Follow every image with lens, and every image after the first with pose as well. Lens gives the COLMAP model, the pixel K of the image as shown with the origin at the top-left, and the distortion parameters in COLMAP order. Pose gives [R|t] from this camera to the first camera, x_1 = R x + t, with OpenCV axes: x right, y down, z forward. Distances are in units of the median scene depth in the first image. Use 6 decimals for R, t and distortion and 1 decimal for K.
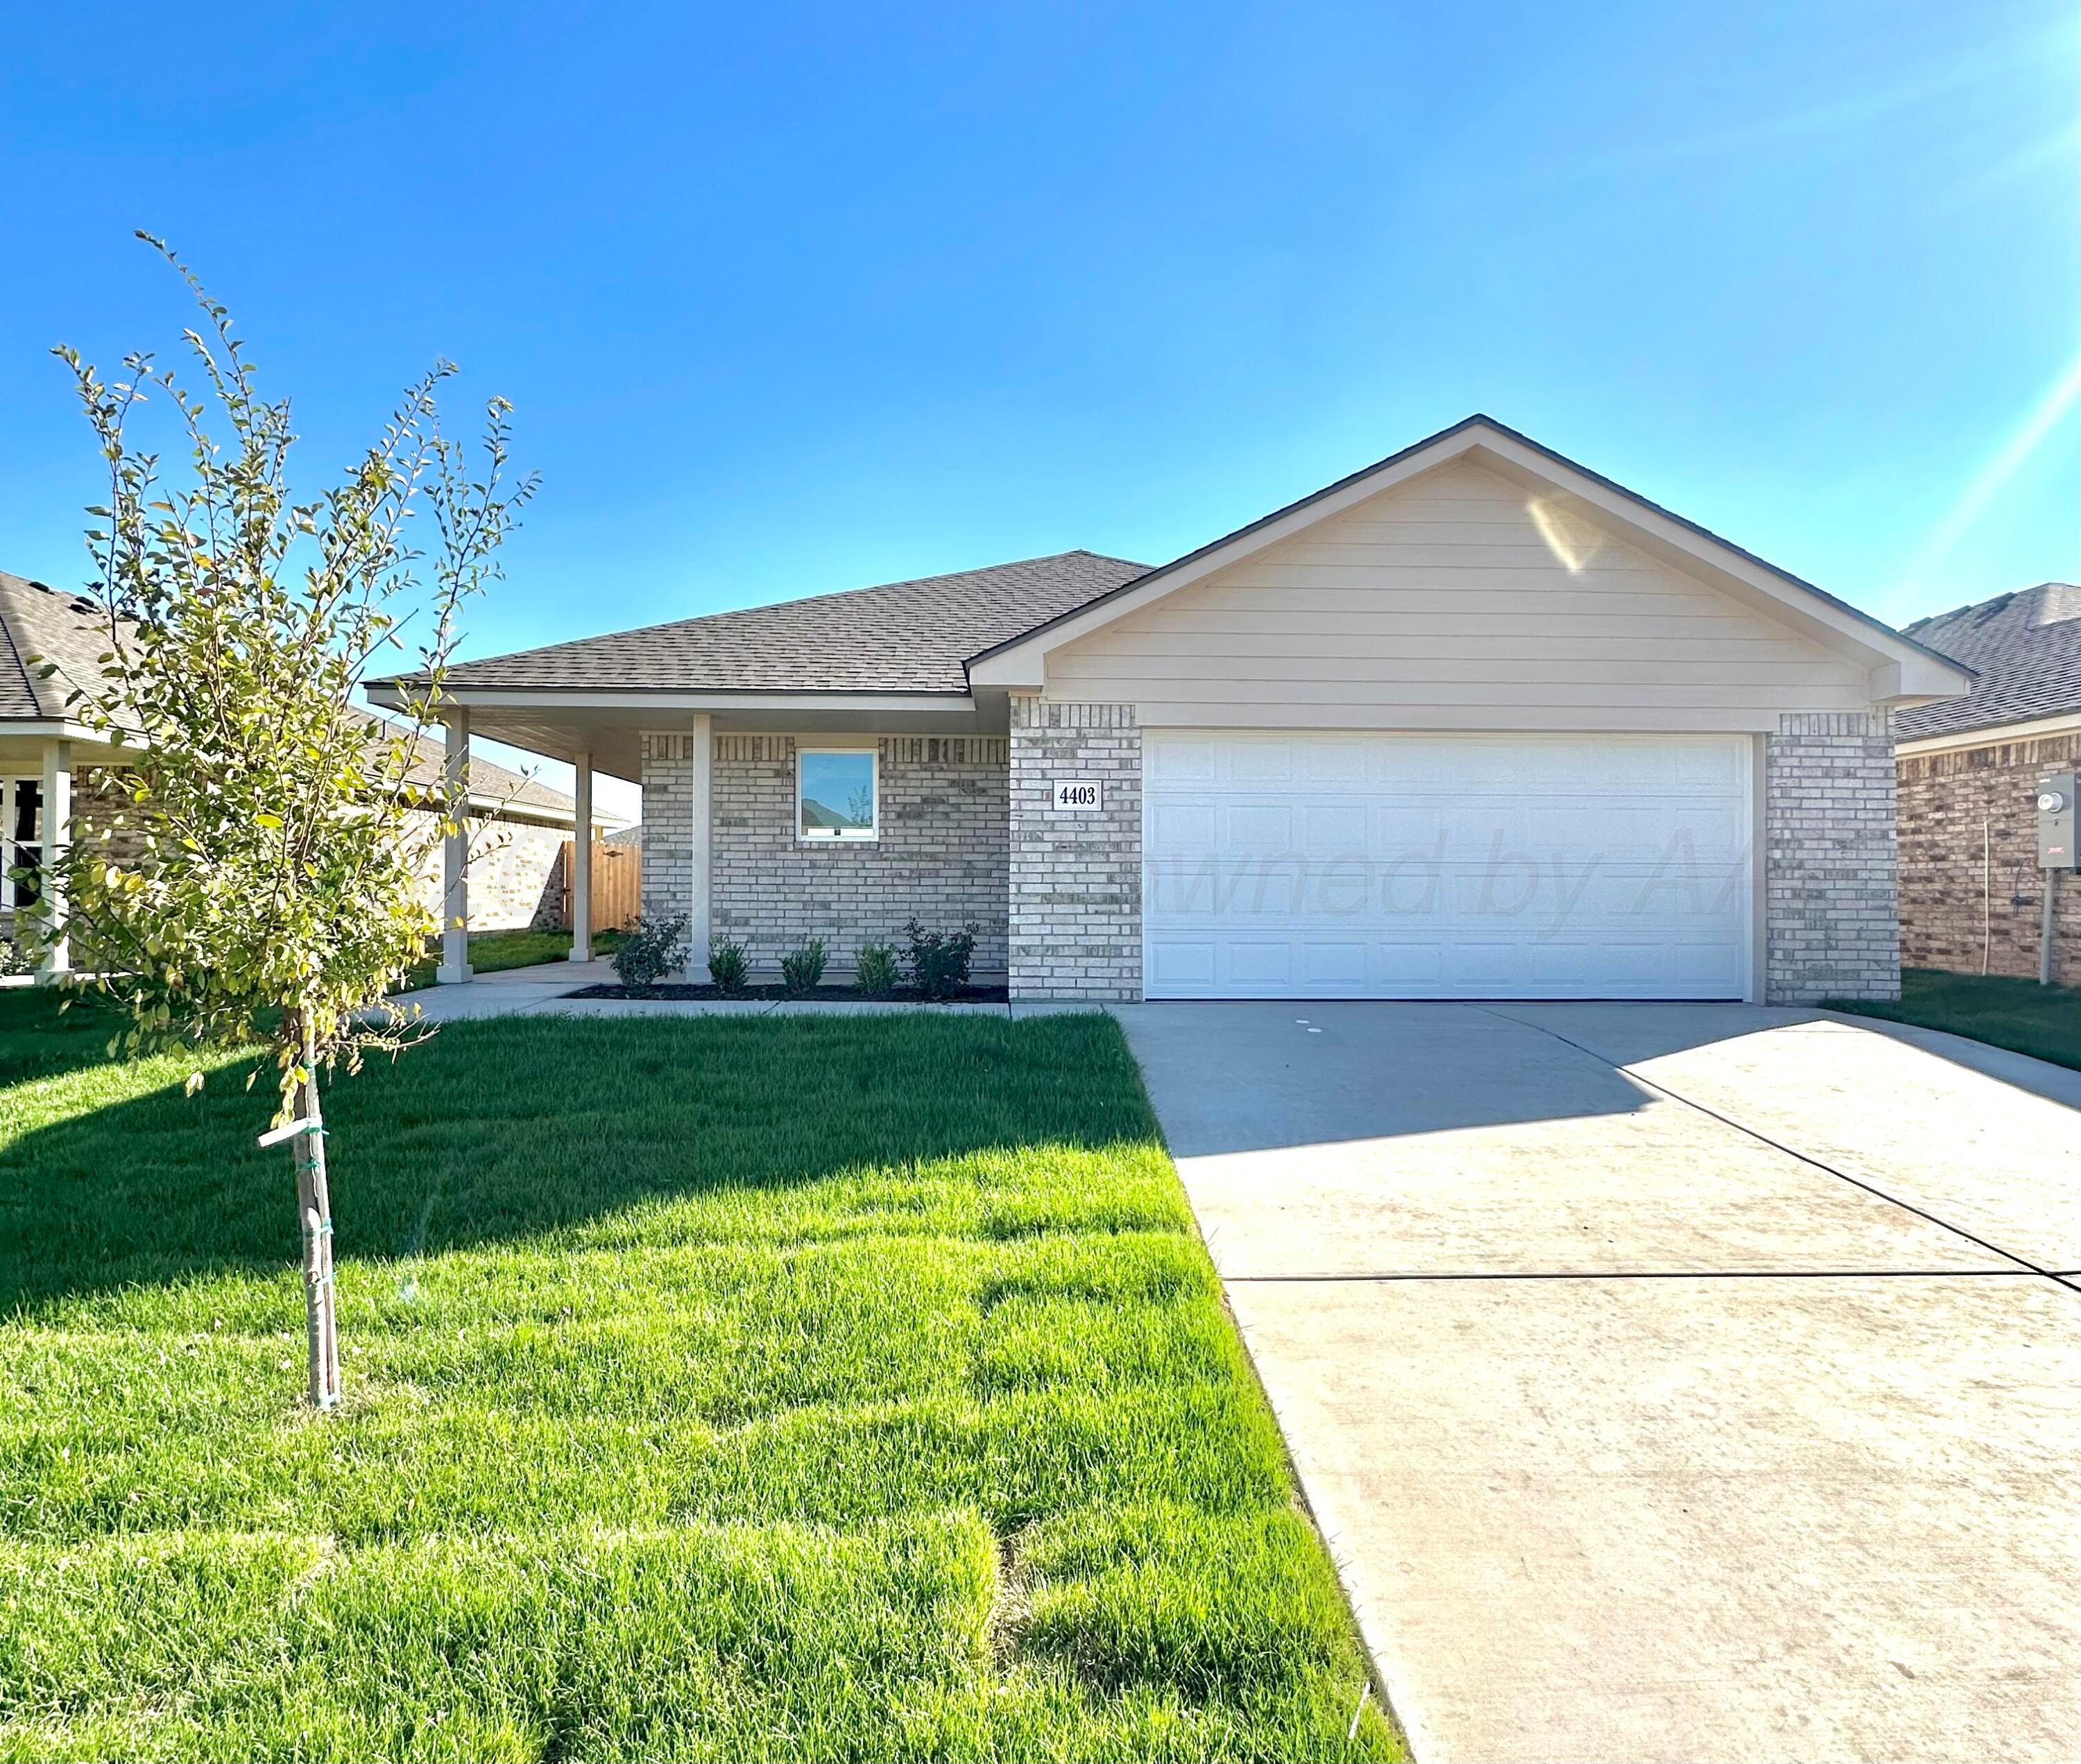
lens RADIAL K [[1085.5, 0, 1040.3], [0, 1085.5, 882.3], [0, 0, 1]] dist [0.000484, 0.000072]
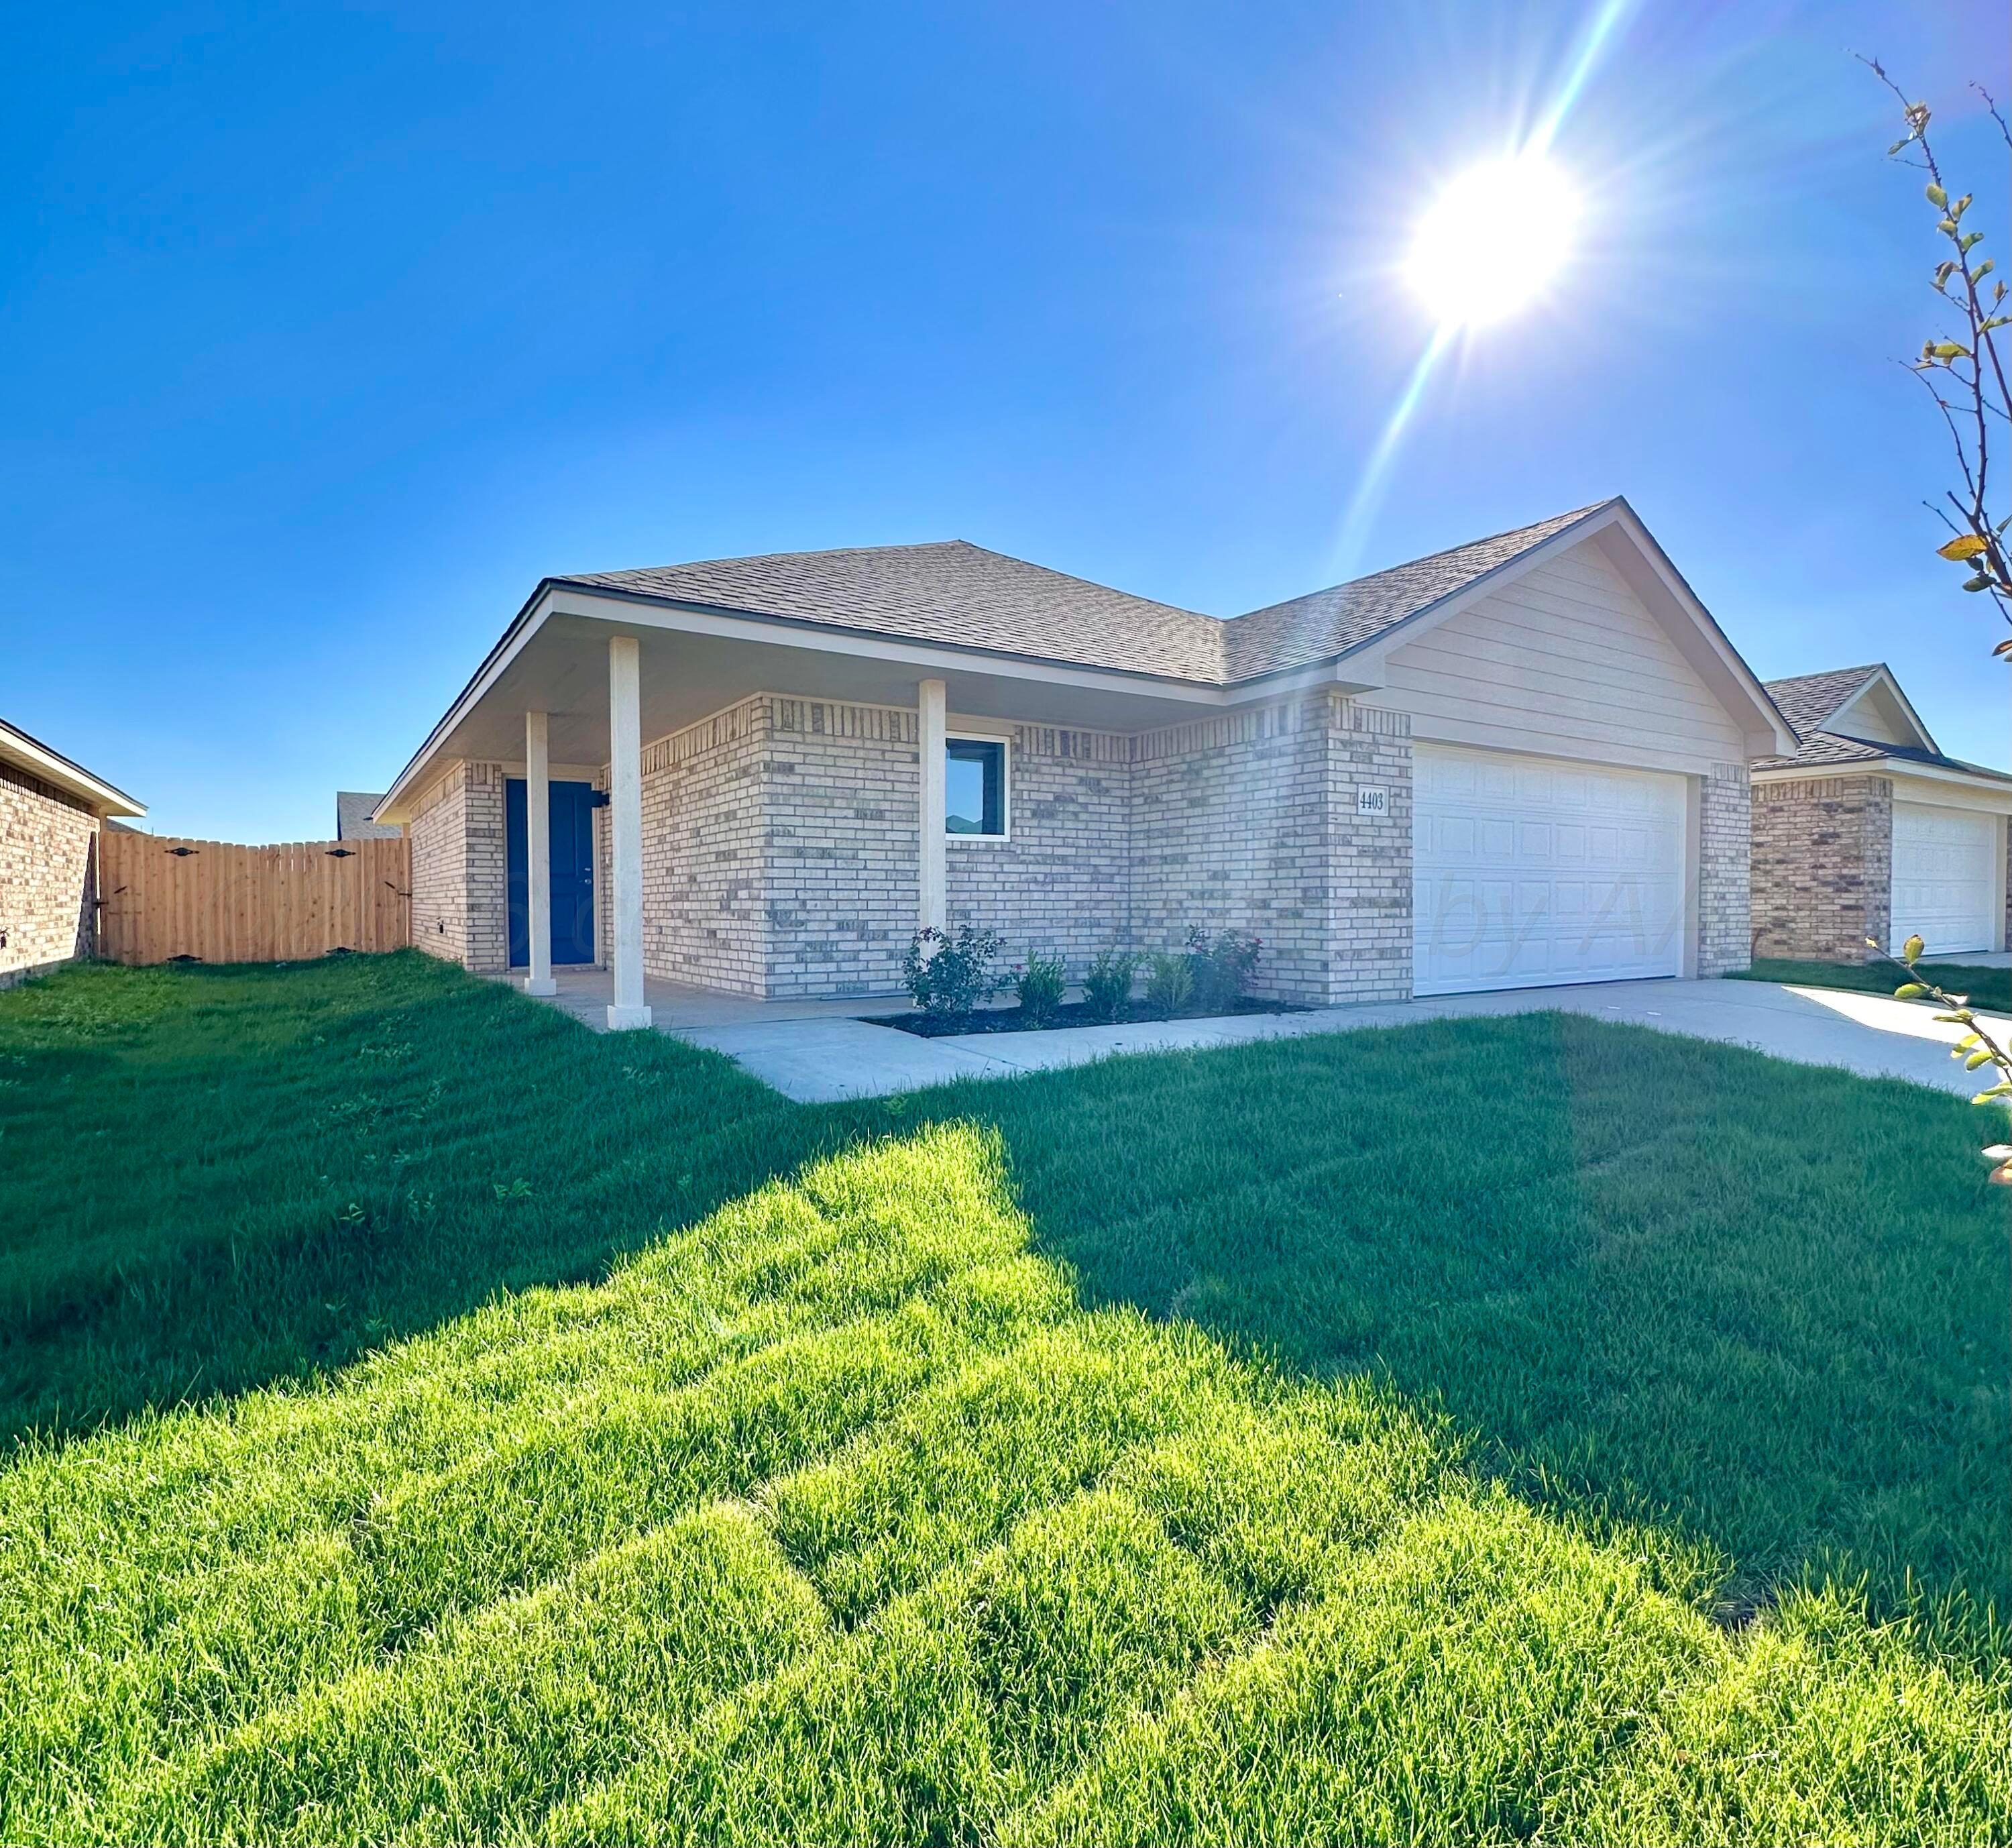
lens RADIAL K [[1049.1, 0, 1005.2], [0, 1049.1, 925.2], [0, 0, 1]] dist [0.000248, -0.000038]
pose [[0.858620, -0.017295, 0.512321, -0.602322], [0.002002, 0.999536, 0.030389, 0.004434], [-0.512609, -0.025067, 0.858256, 0.264431]]
